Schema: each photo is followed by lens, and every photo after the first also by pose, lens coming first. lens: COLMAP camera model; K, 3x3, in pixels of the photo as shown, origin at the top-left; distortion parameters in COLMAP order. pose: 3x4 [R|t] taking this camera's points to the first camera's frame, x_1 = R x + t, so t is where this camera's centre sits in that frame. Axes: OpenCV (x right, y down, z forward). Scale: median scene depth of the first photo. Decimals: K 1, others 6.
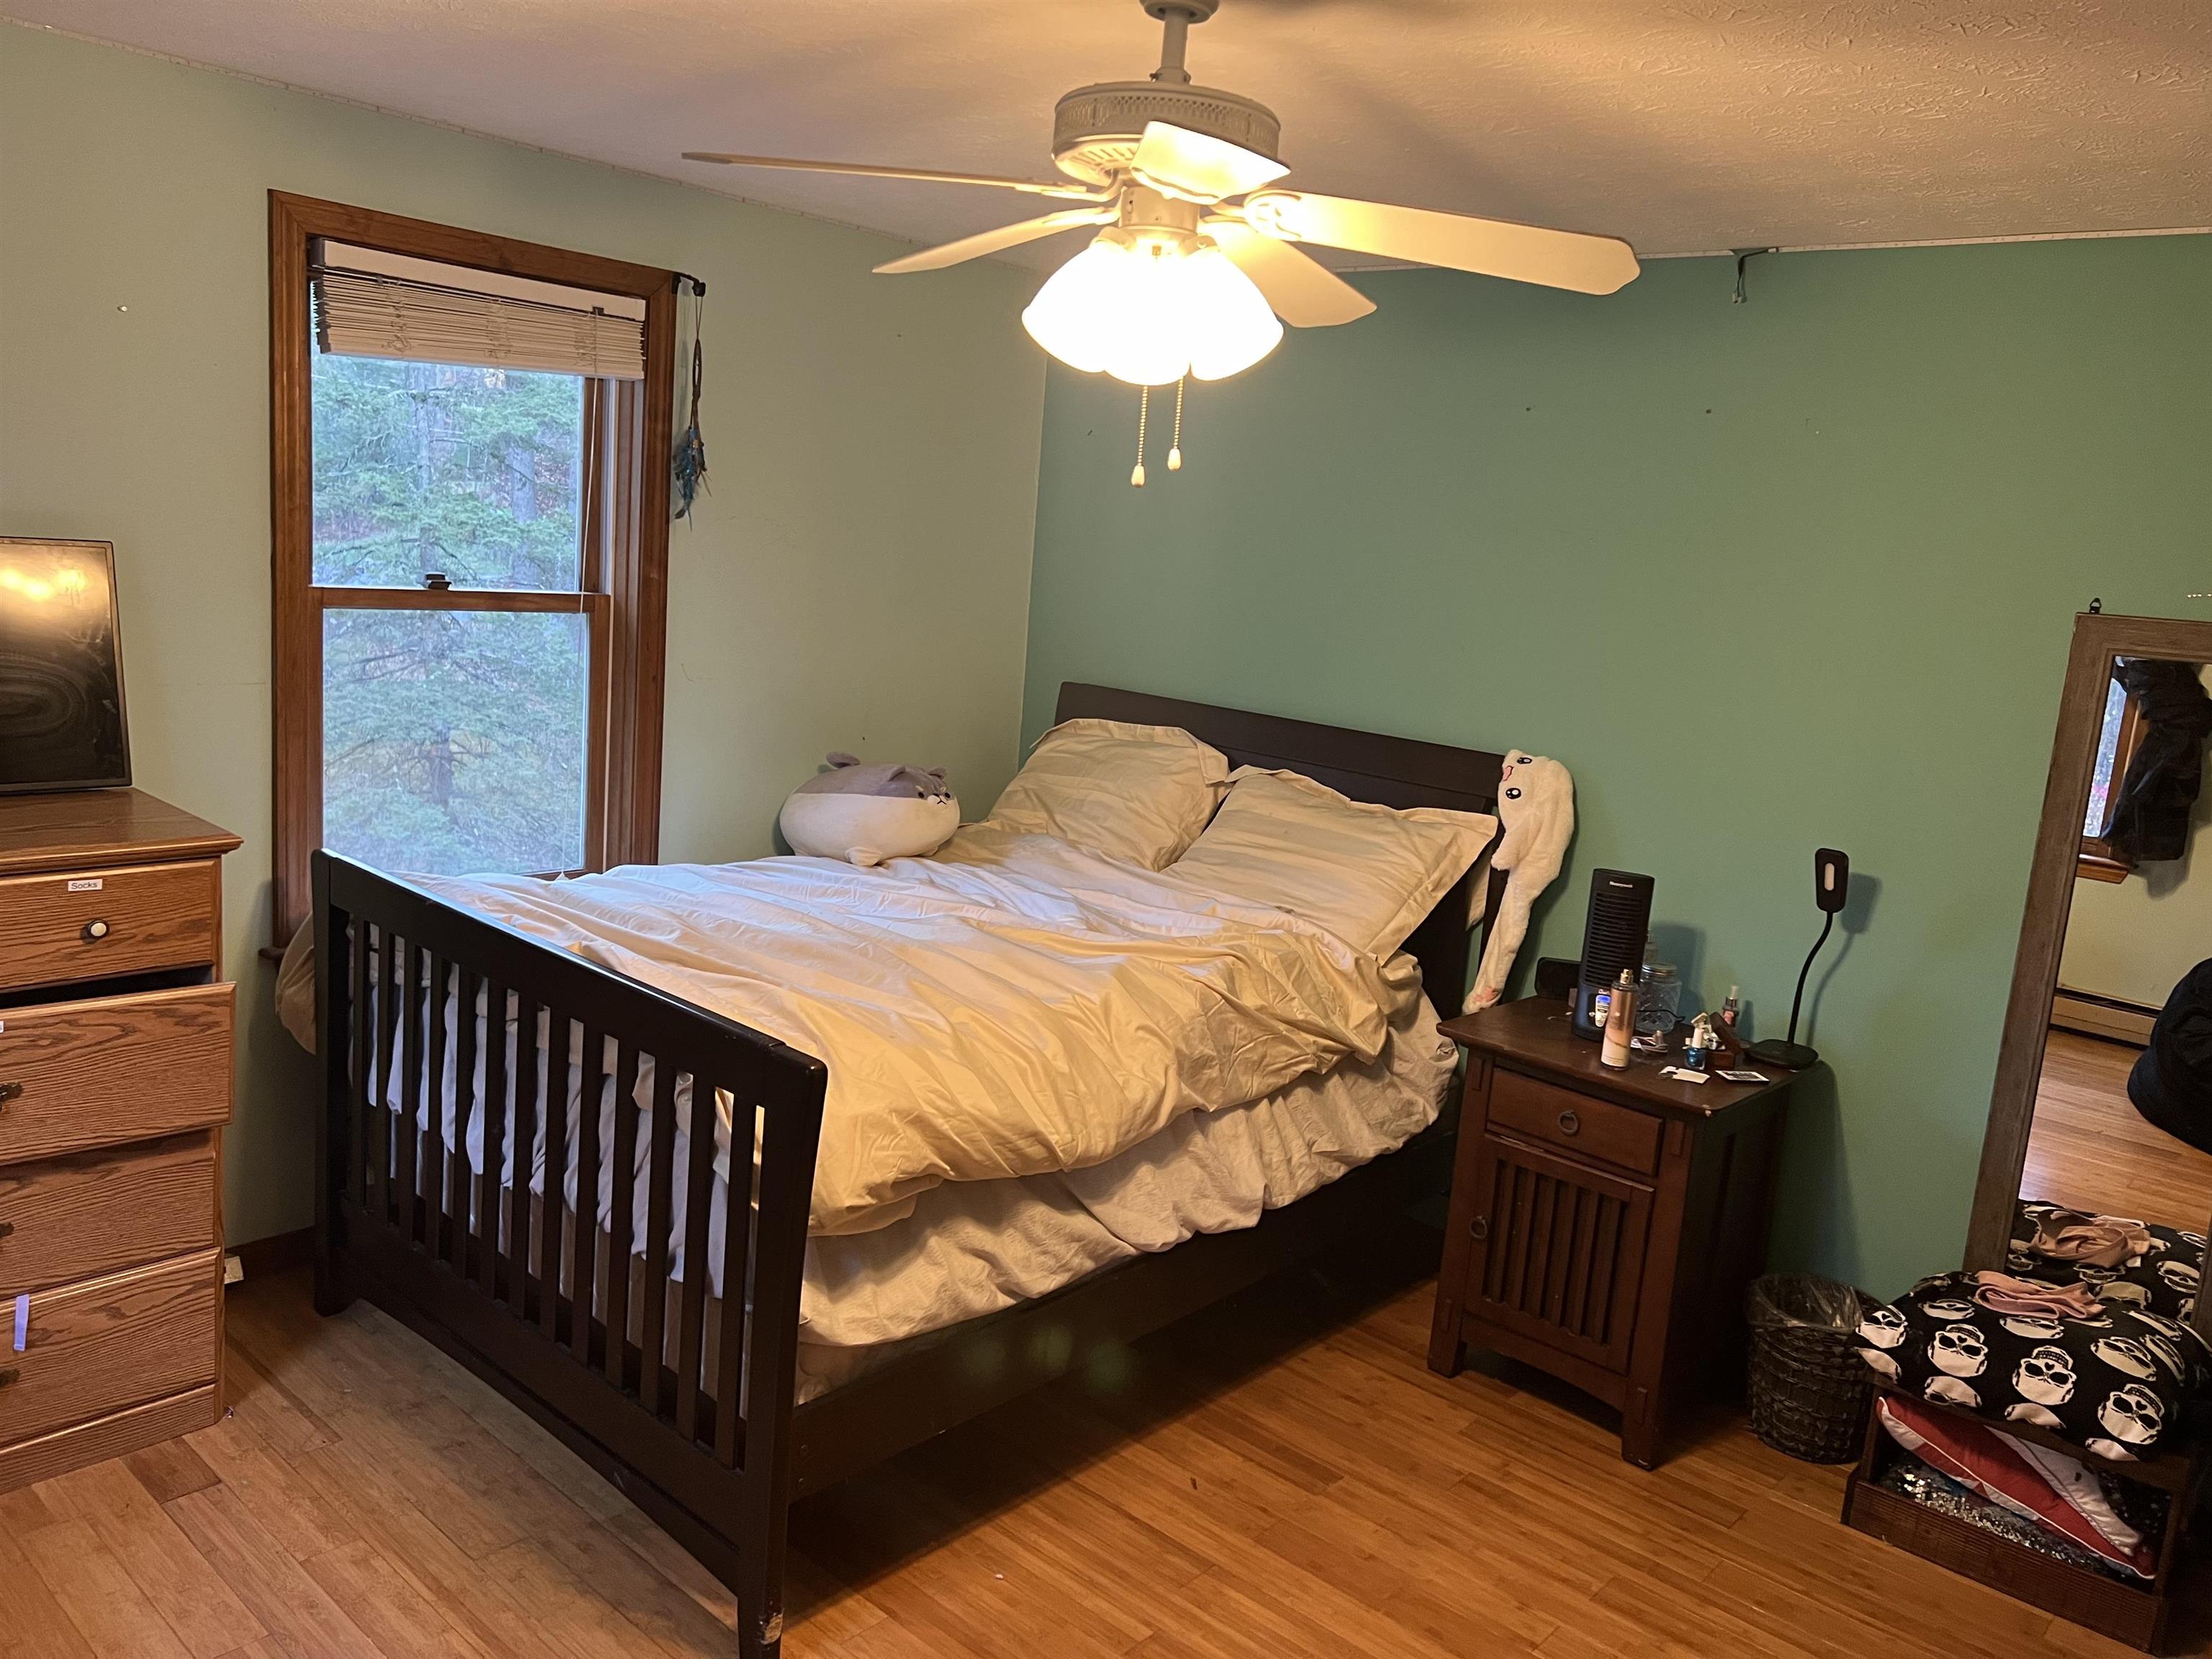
lens RADIAL K [[1641.1, 0, 1102.0], [0, 1641.1, 800.0], [0, 0, 1]] dist [0.062324, -0.092346]
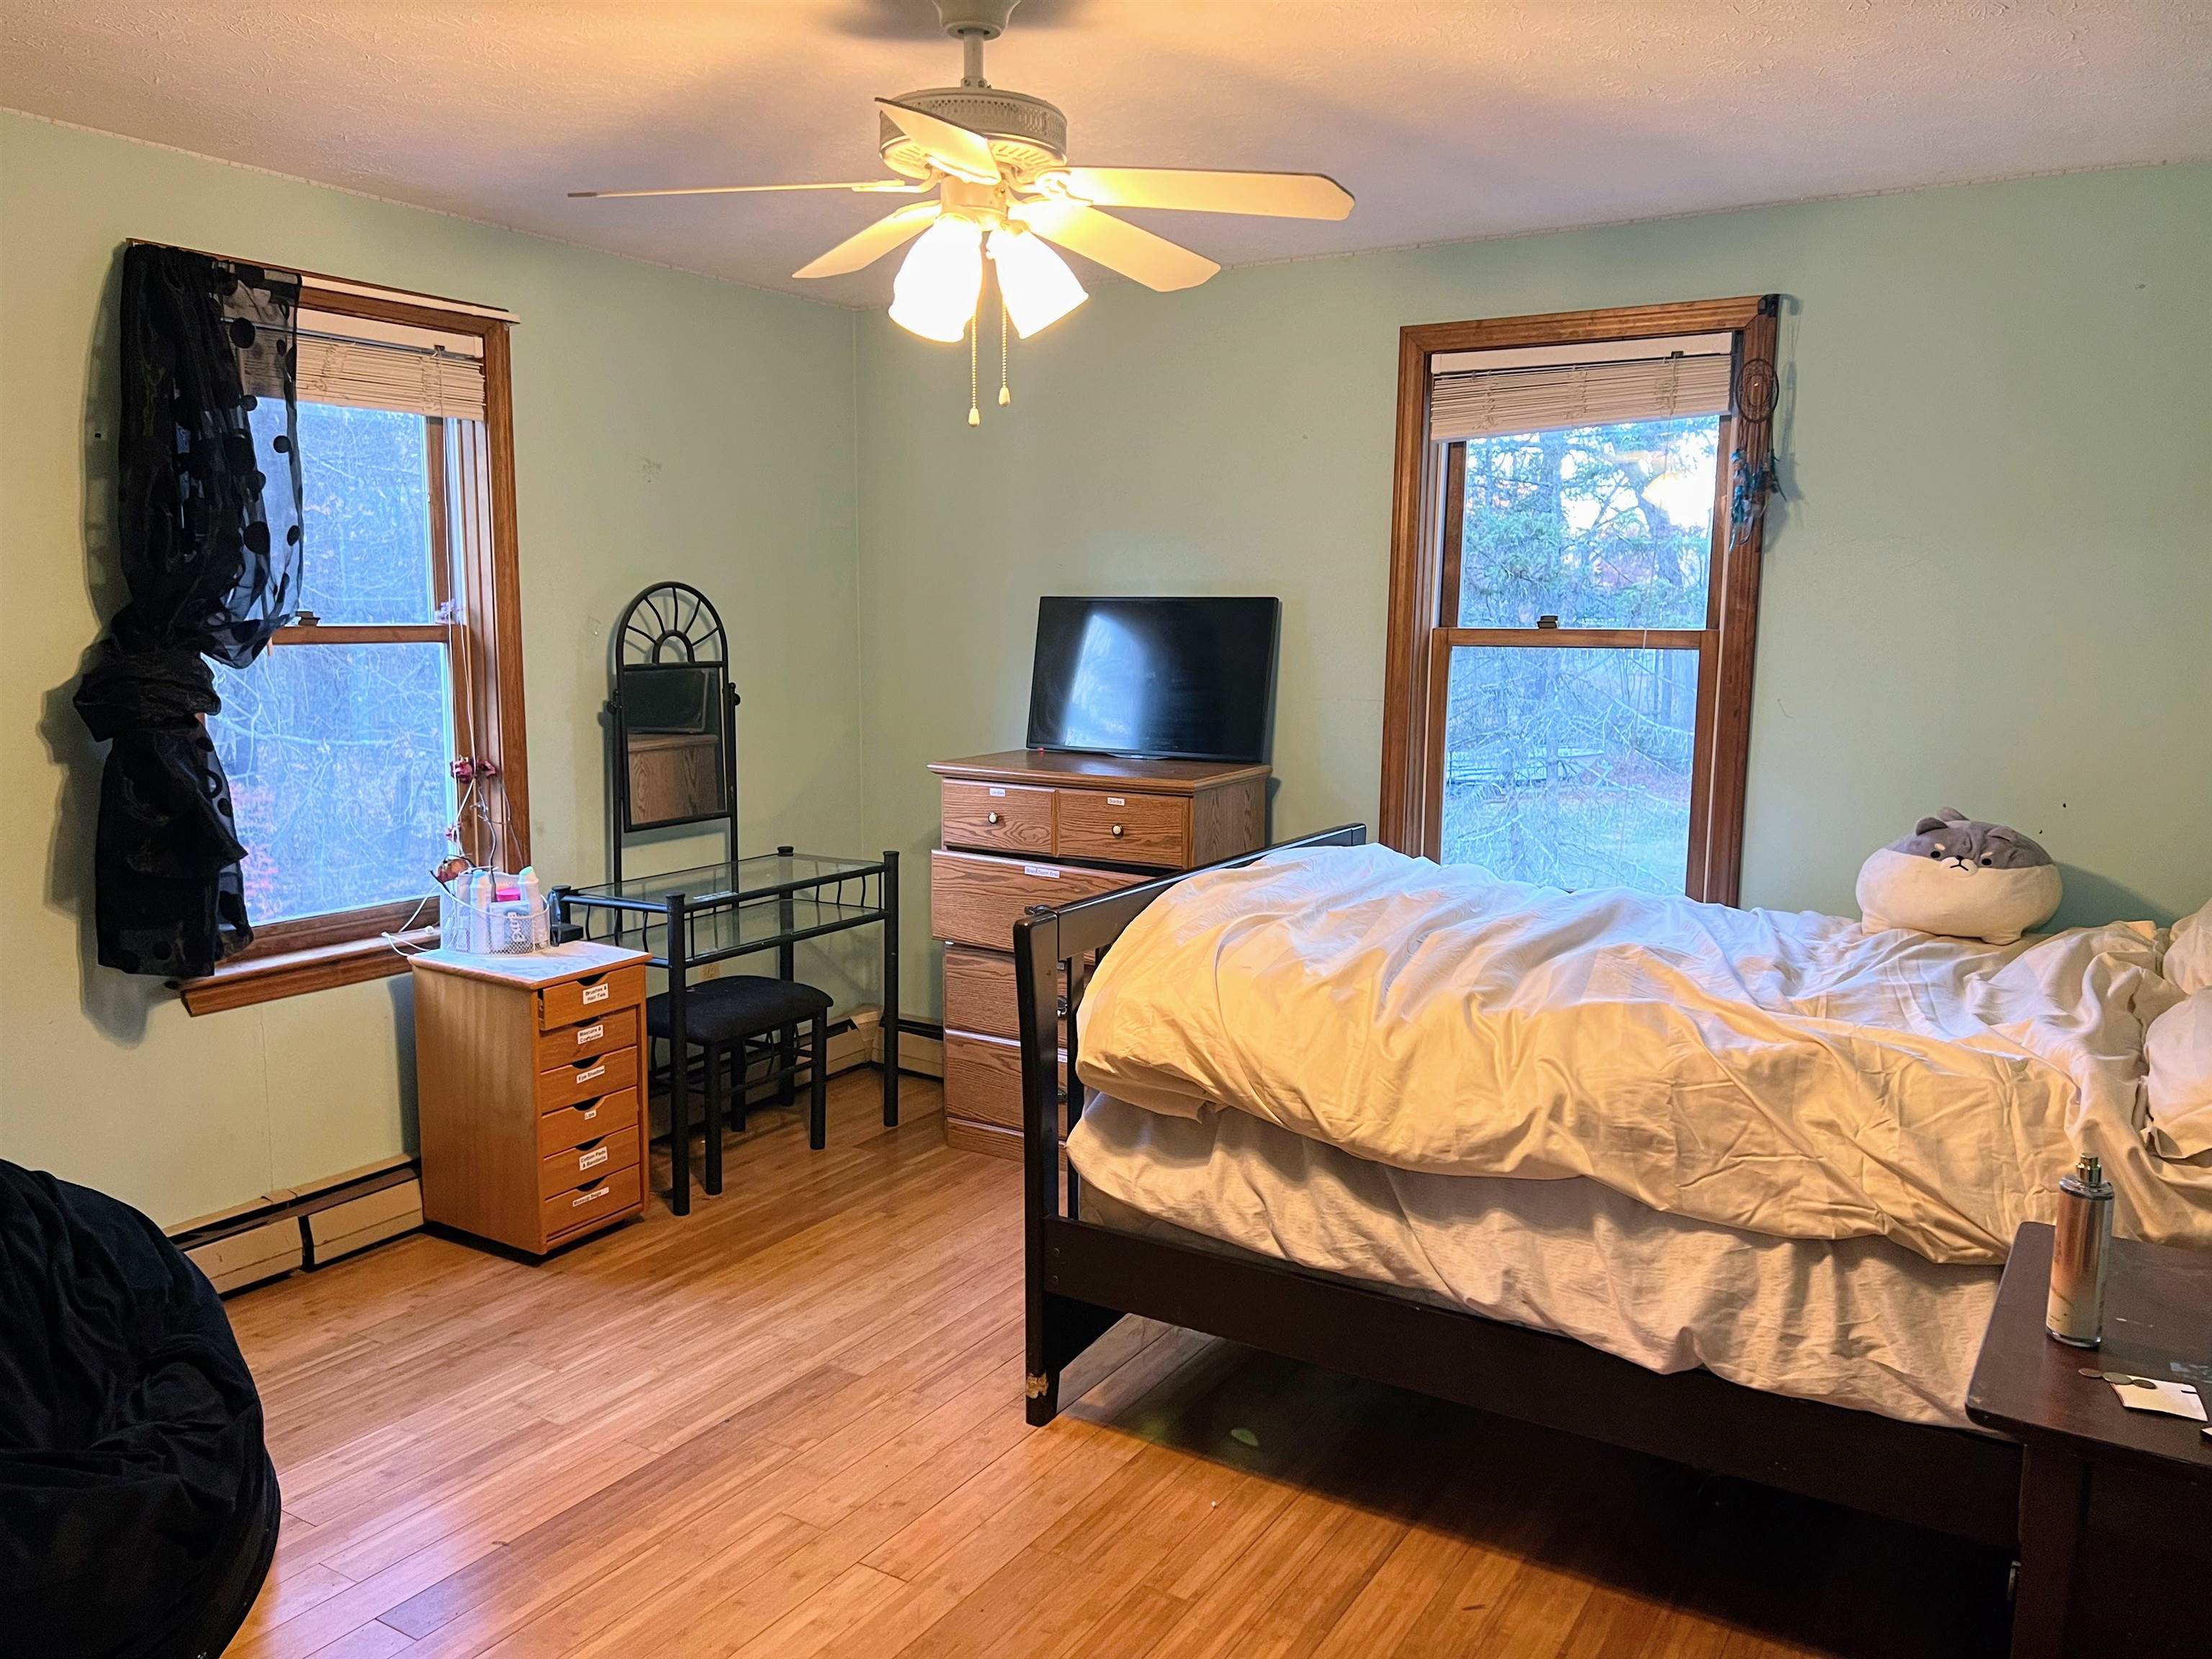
lens RADIAL K [[1639.9, 0, 1085.6], [0, 1639.9, 835.5], [0, 0, 1]] dist [0.066231, -0.095905]
pose [[0.165084, 0.055360, -0.984725, 0.859742], [-0.153079, 0.987762, 0.029868, 0.037595], [0.974327, 0.145810, 0.171538, 0.642507]]
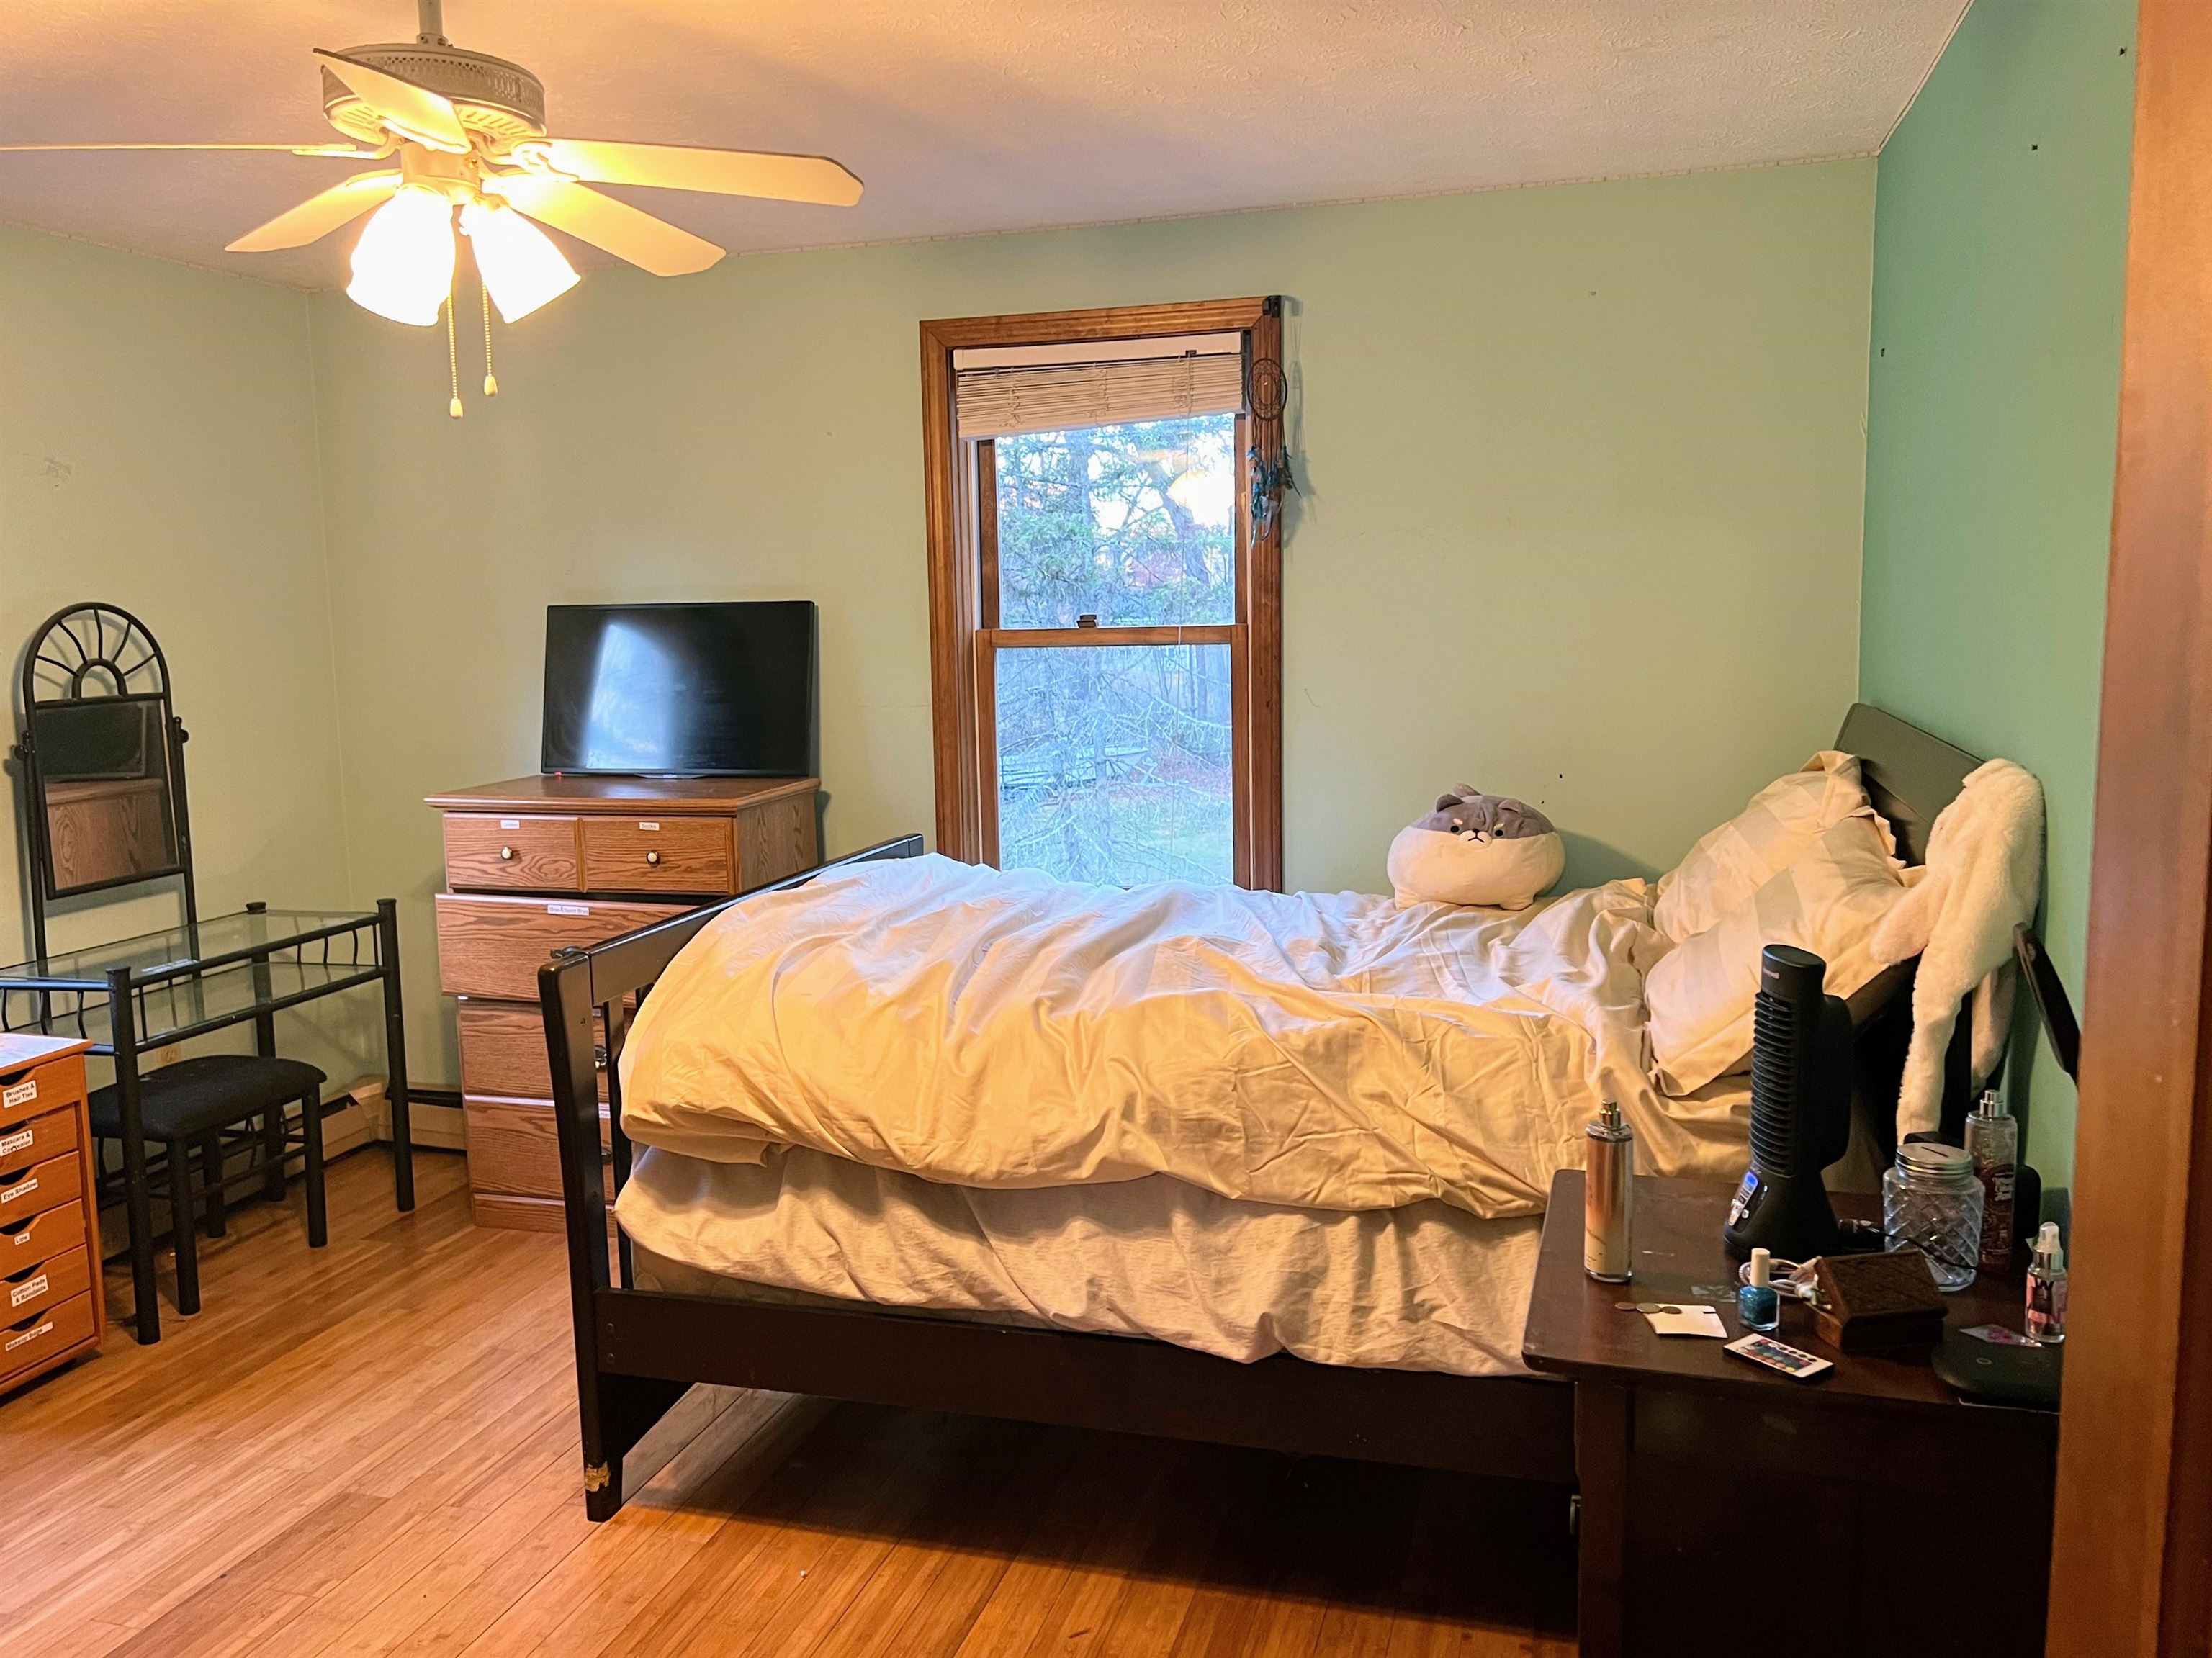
lens RADIAL K [[1700.5, 0, 1103.4], [0, 1700.5, 819.0], [0, 0, 1]] dist [0.084837, -0.102904]
pose [[0.429608, 0.019464, -0.902806, 0.847939], [-0.090566, 0.995656, -0.021631, 0.037717], [0.898462, 0.091056, 0.429505, 0.646149]]
